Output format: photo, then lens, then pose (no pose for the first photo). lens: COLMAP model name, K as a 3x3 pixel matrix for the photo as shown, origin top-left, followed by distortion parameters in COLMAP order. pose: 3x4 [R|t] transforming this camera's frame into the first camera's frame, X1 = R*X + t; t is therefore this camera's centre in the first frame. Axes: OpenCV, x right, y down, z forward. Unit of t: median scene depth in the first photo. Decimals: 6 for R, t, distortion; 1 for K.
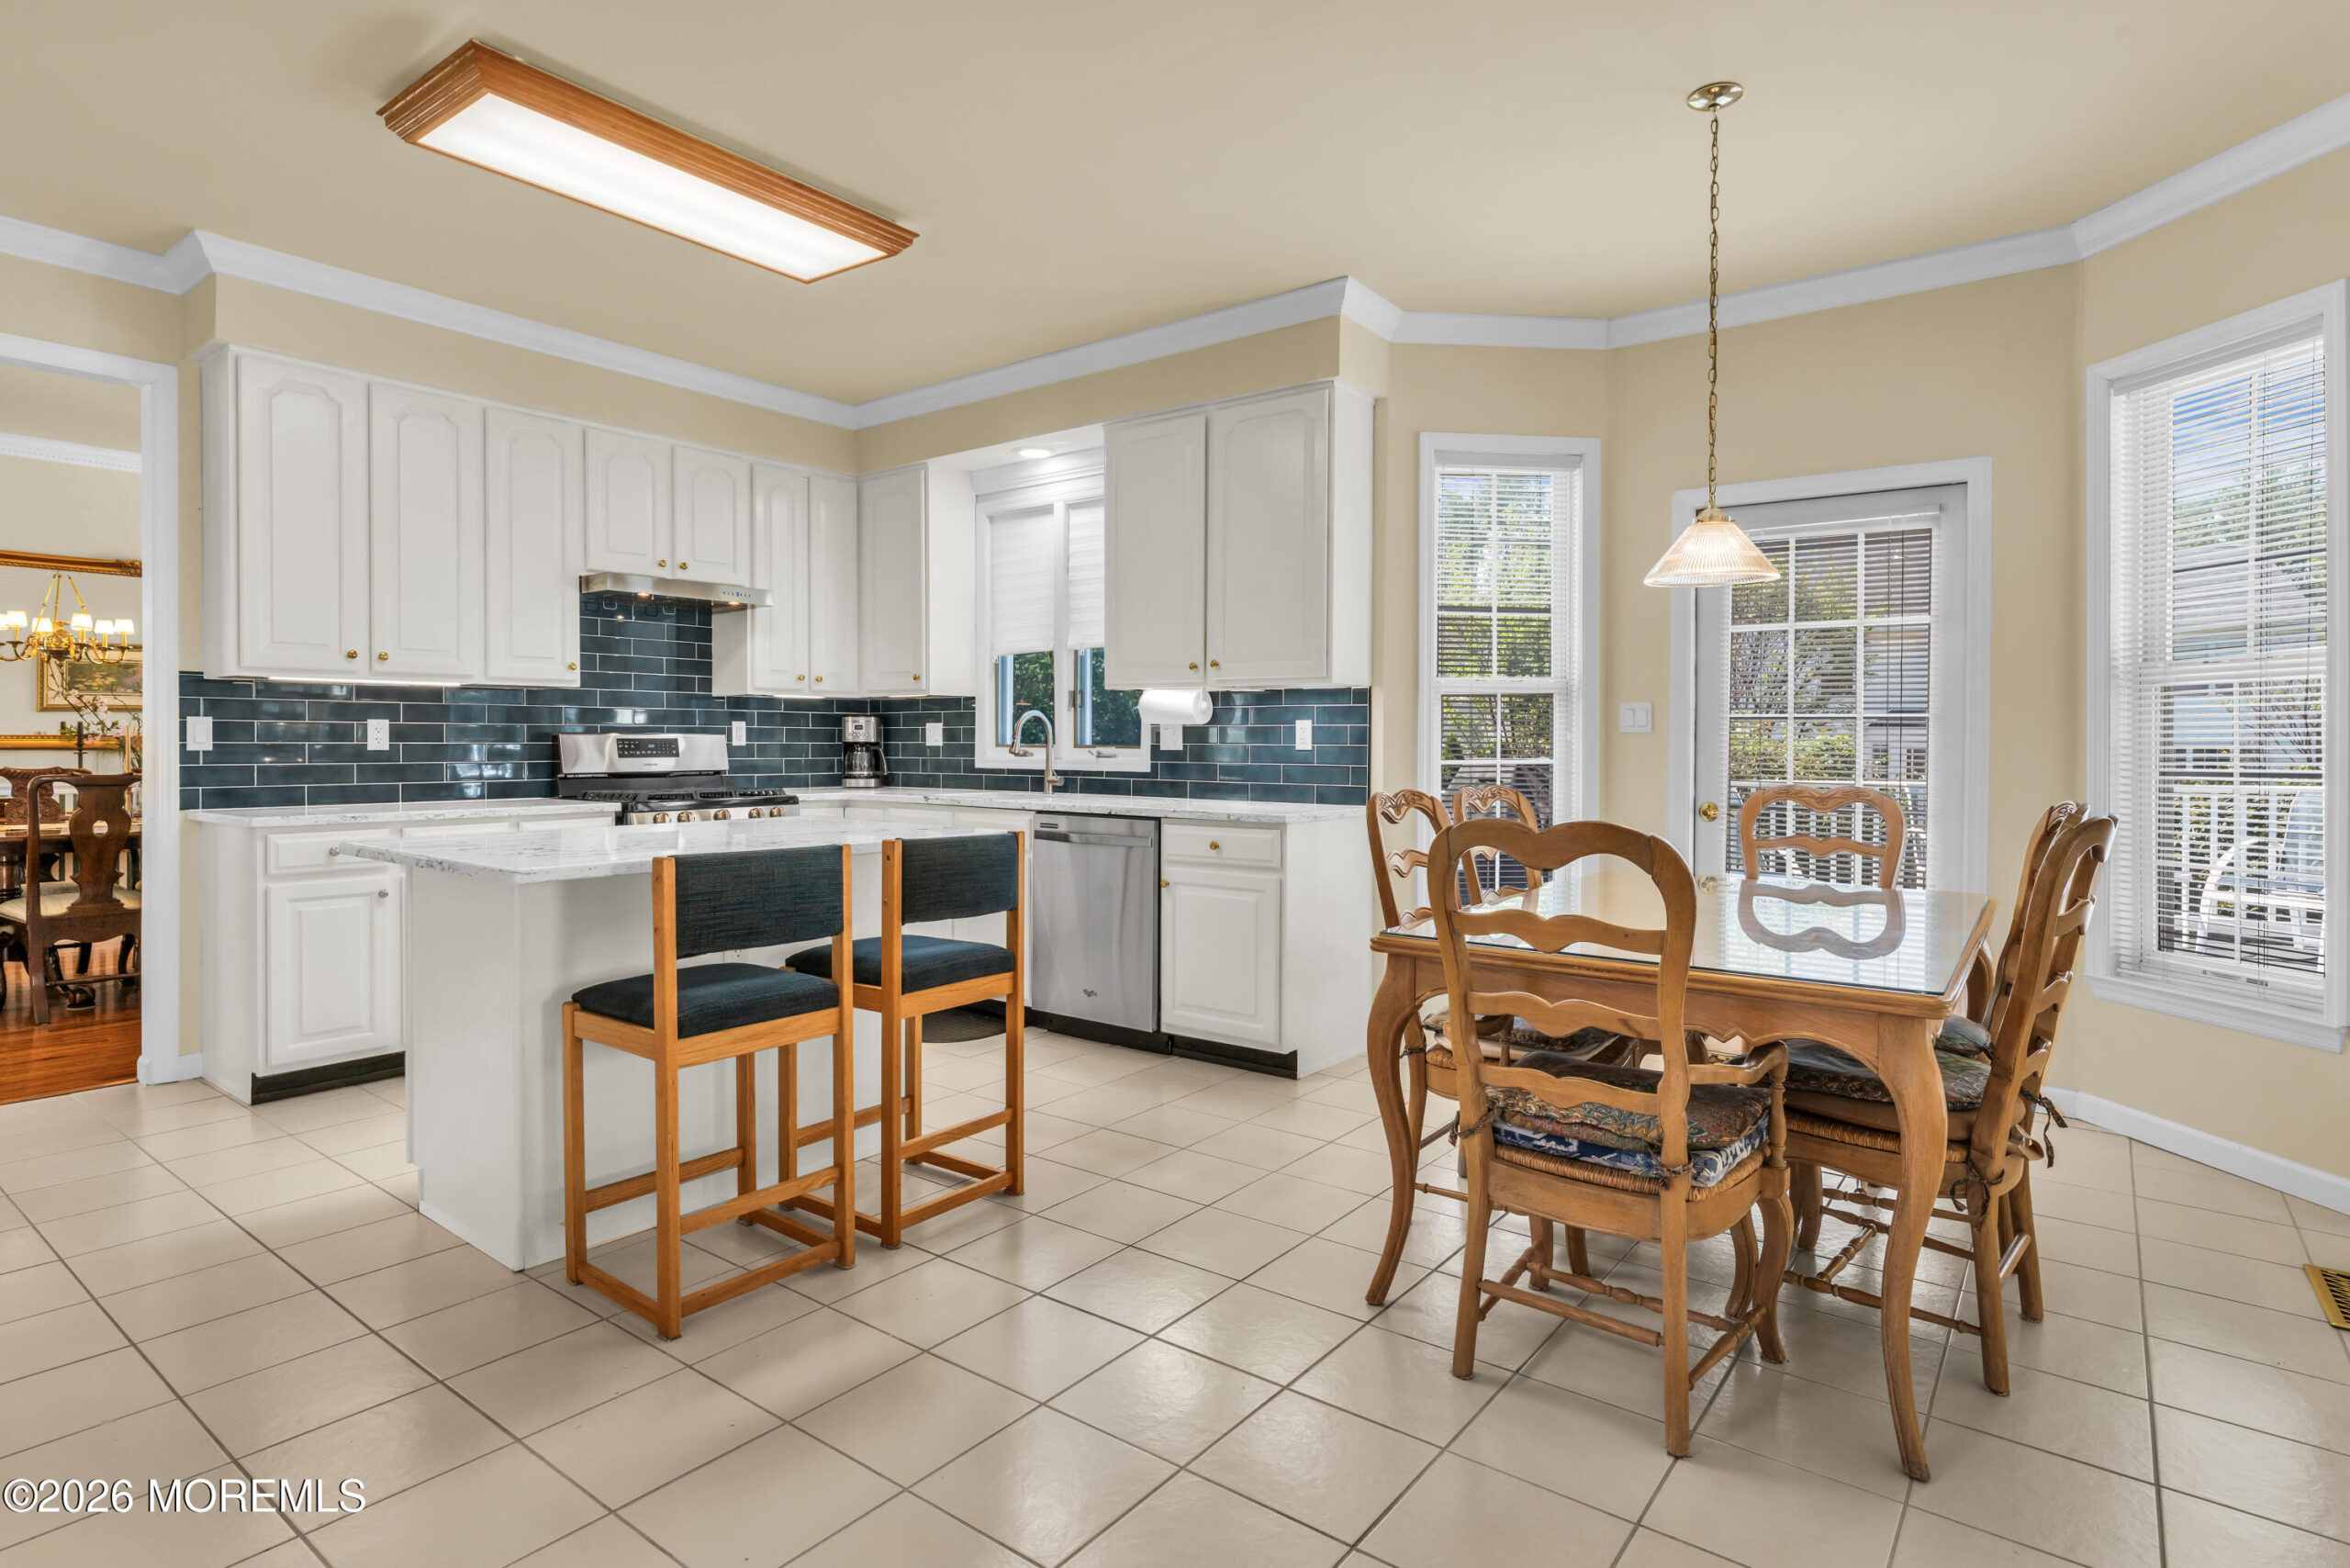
lens RADIAL K [[1216.5, 0, 1170.4], [0, 1216.5, 750.6], [0, 0, 1]] dist [-0.000267, 0.000653]
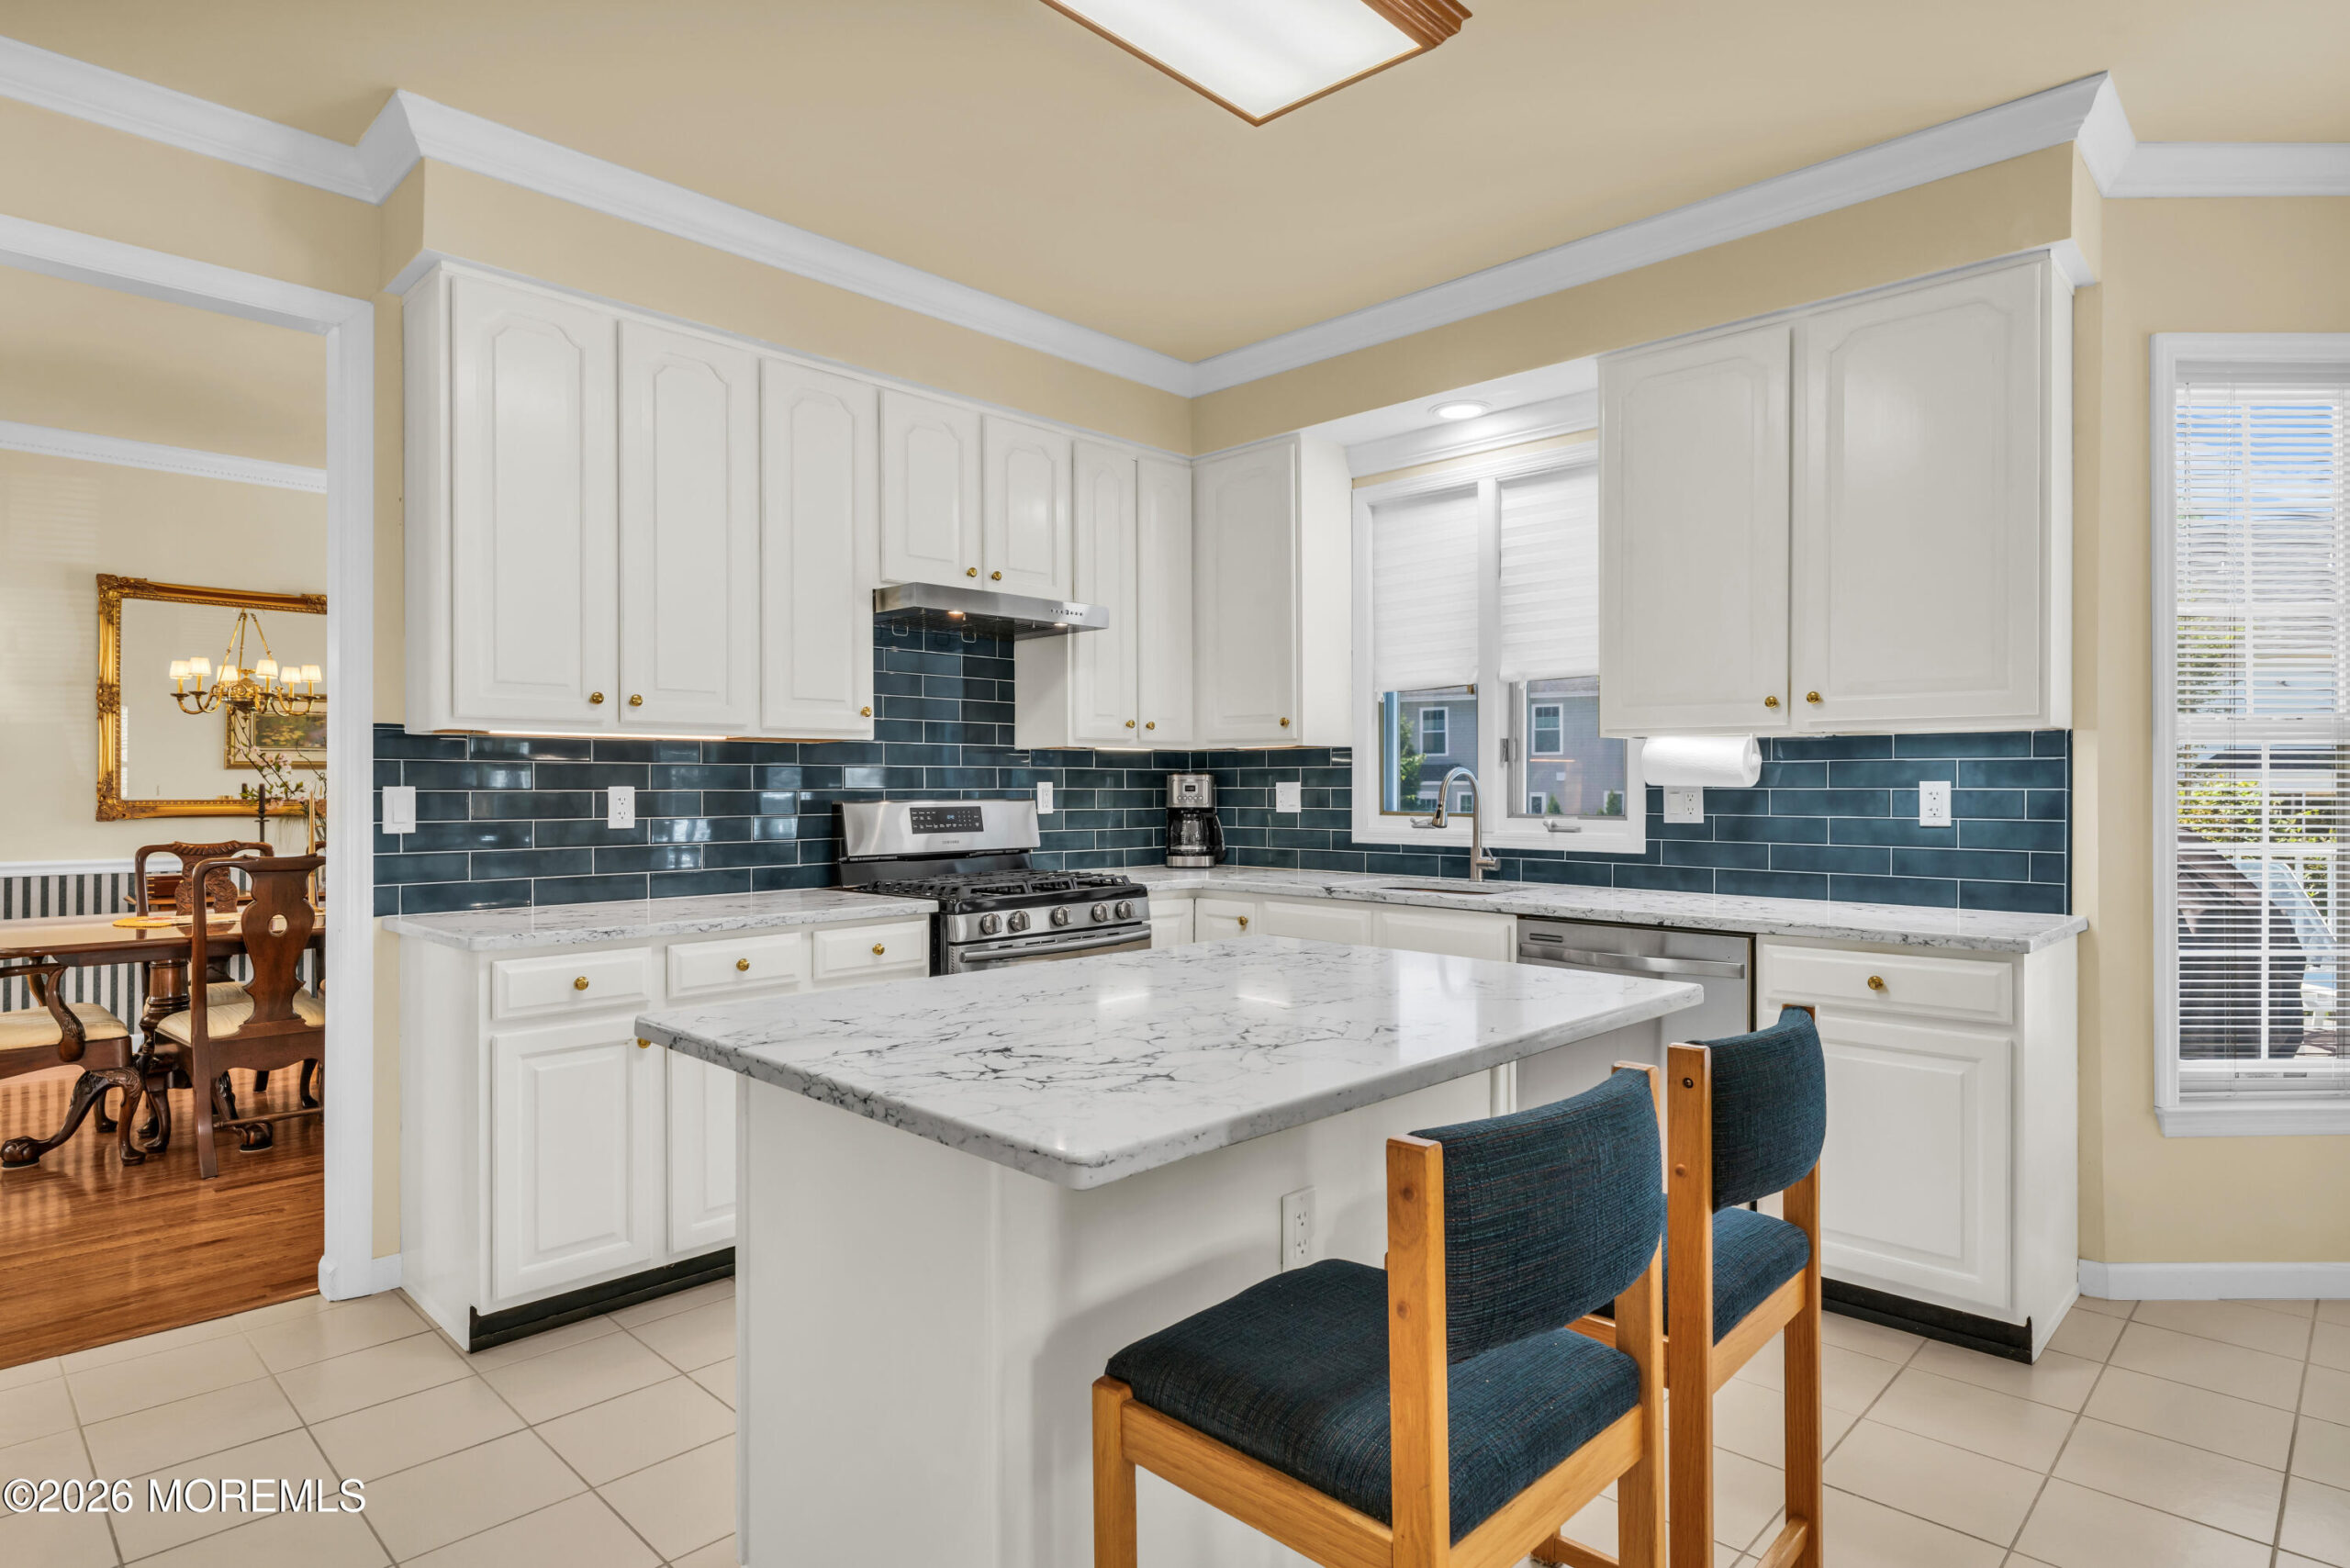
lens RADIAL K [[1264.9, 0, 1175.0], [0, 1264.9, 784.0], [0, 0, 1]] dist [0.000094, -0.001698]
pose [[0.993631, -0.004126, -0.112607, -0.207523], [0.003010, 0.999945, -0.010086, -0.016464], [0.112642, 0.009683, 0.993588, 0.248111]]
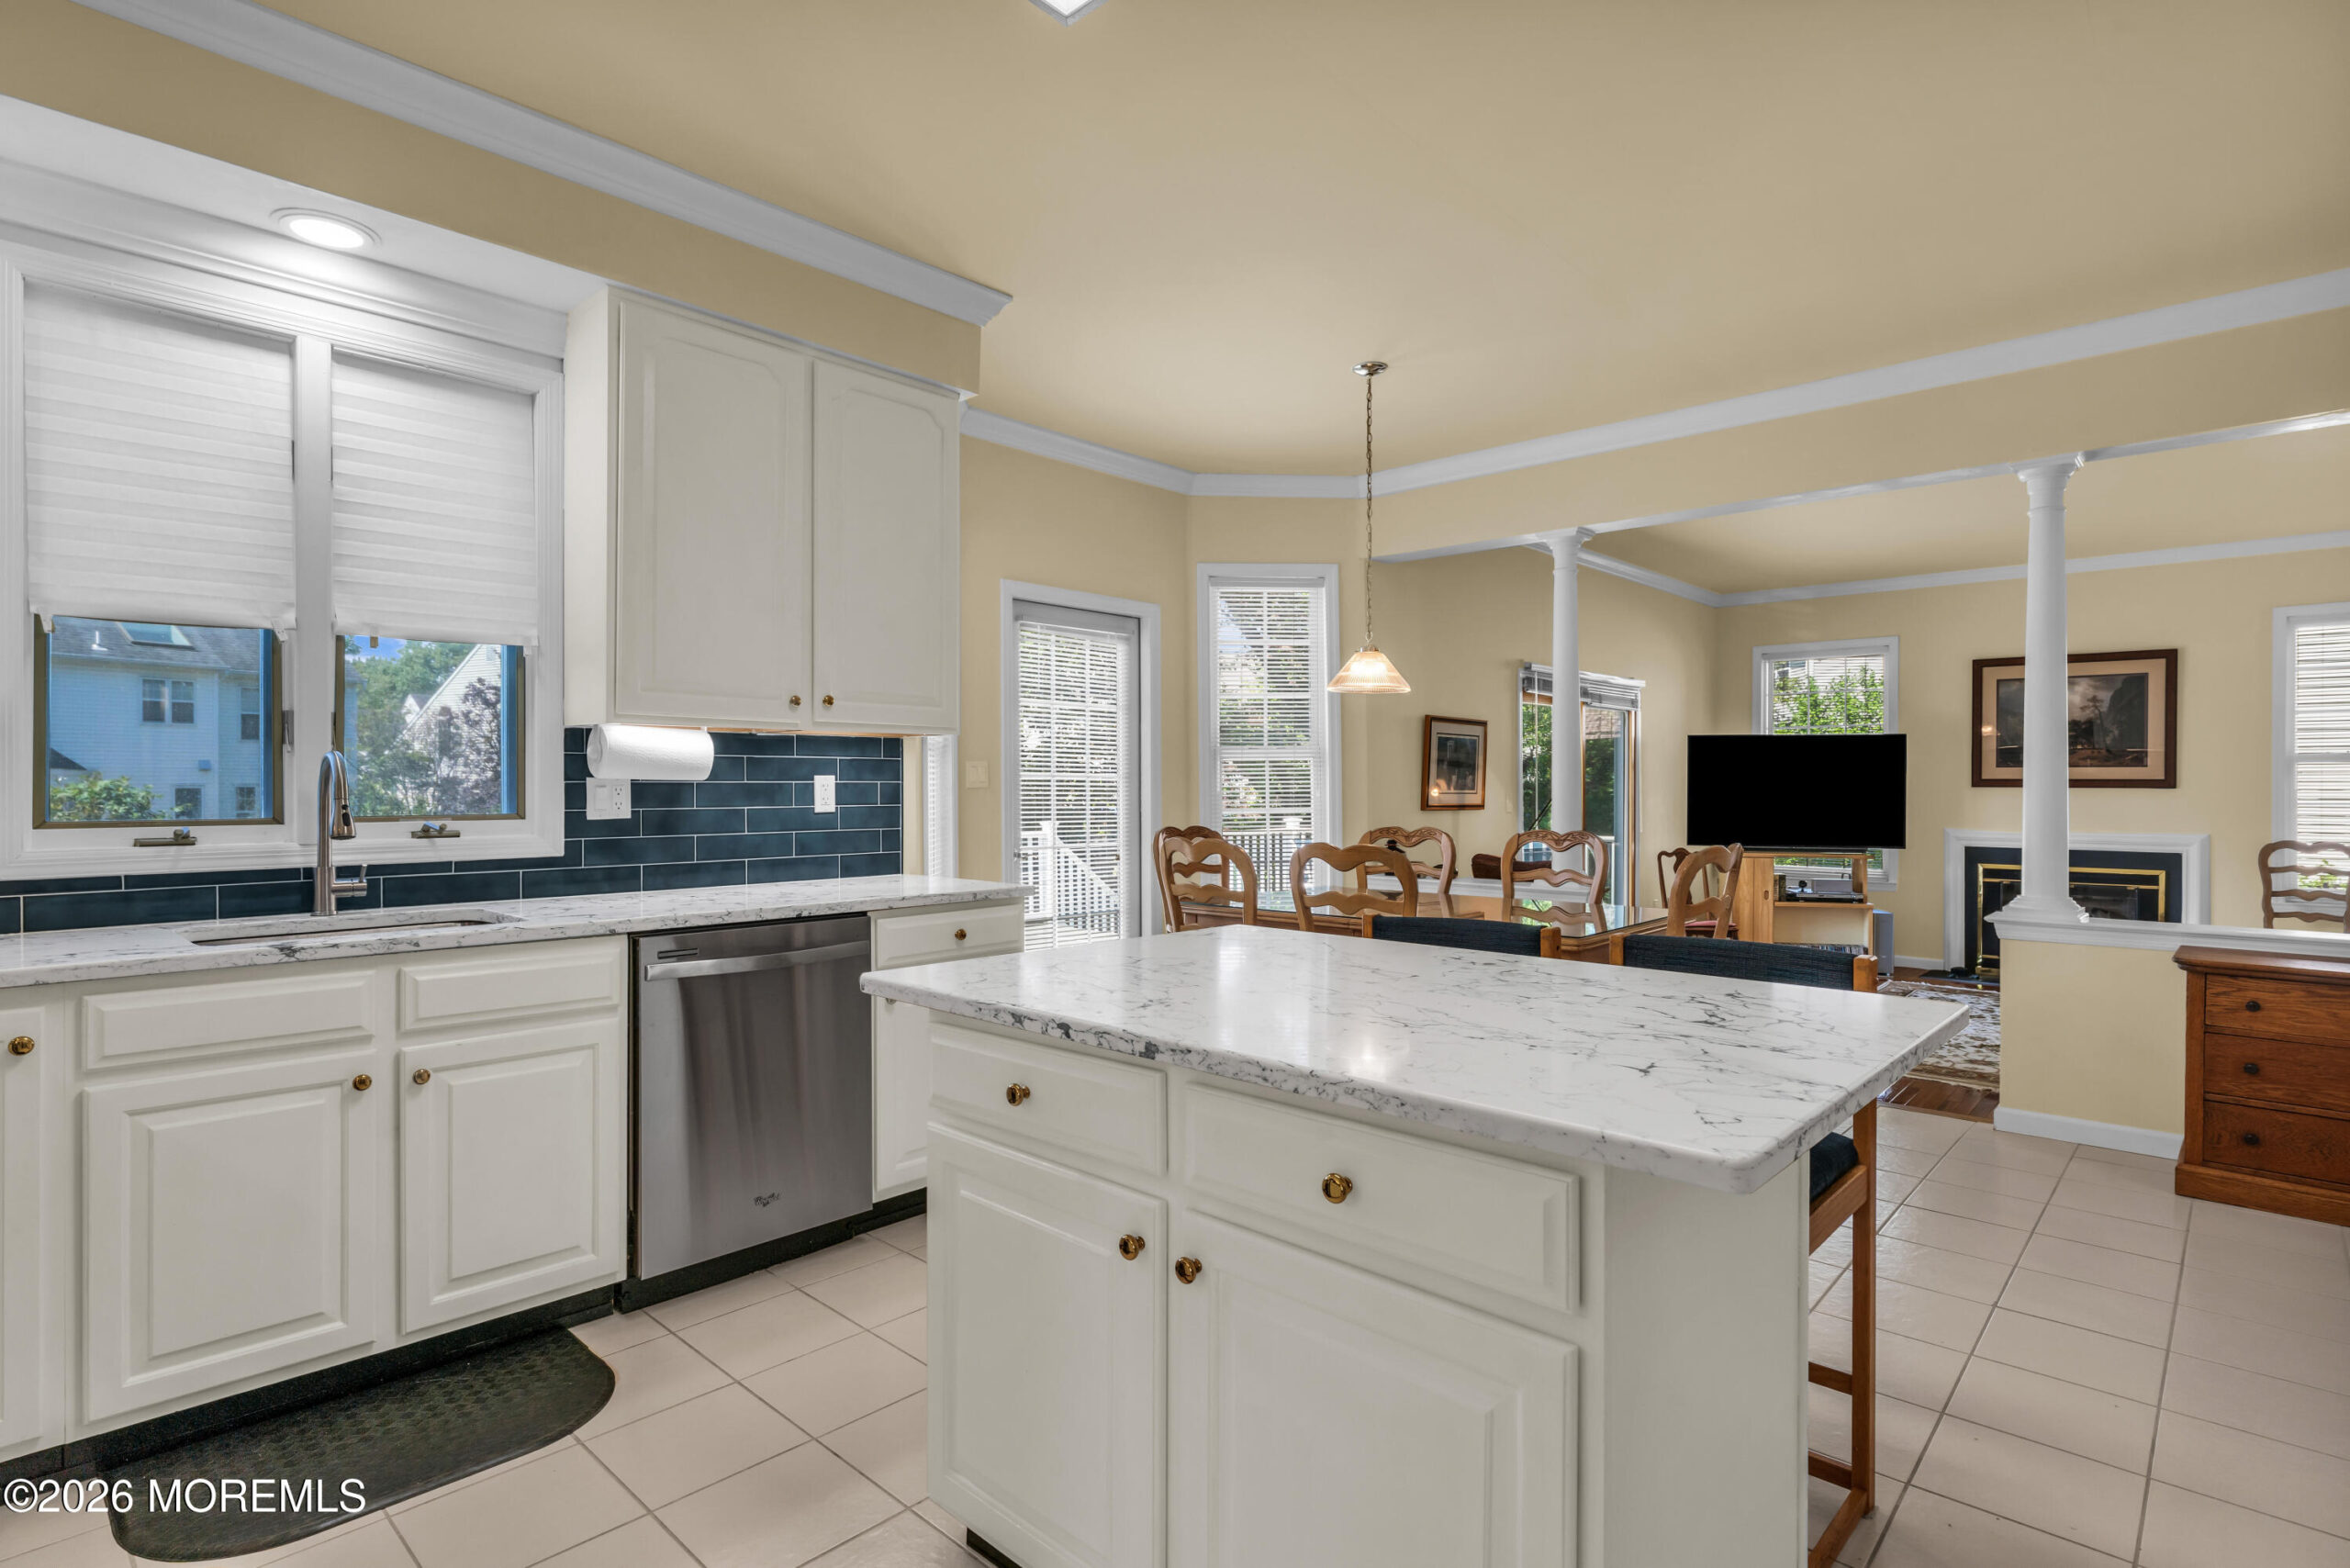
lens RADIAL K [[1163.8, 0, 1175.0], [0, 1163.8, 784.0], [0, 0, 1]] dist [0.001422, 0.000239]
pose [[0.089195, -0.006293, 0.995994, -0.588222], [0.007058, 0.999959, 0.005686, -0.020445], [-0.995989, 0.006522, 0.089236, 0.647920]]
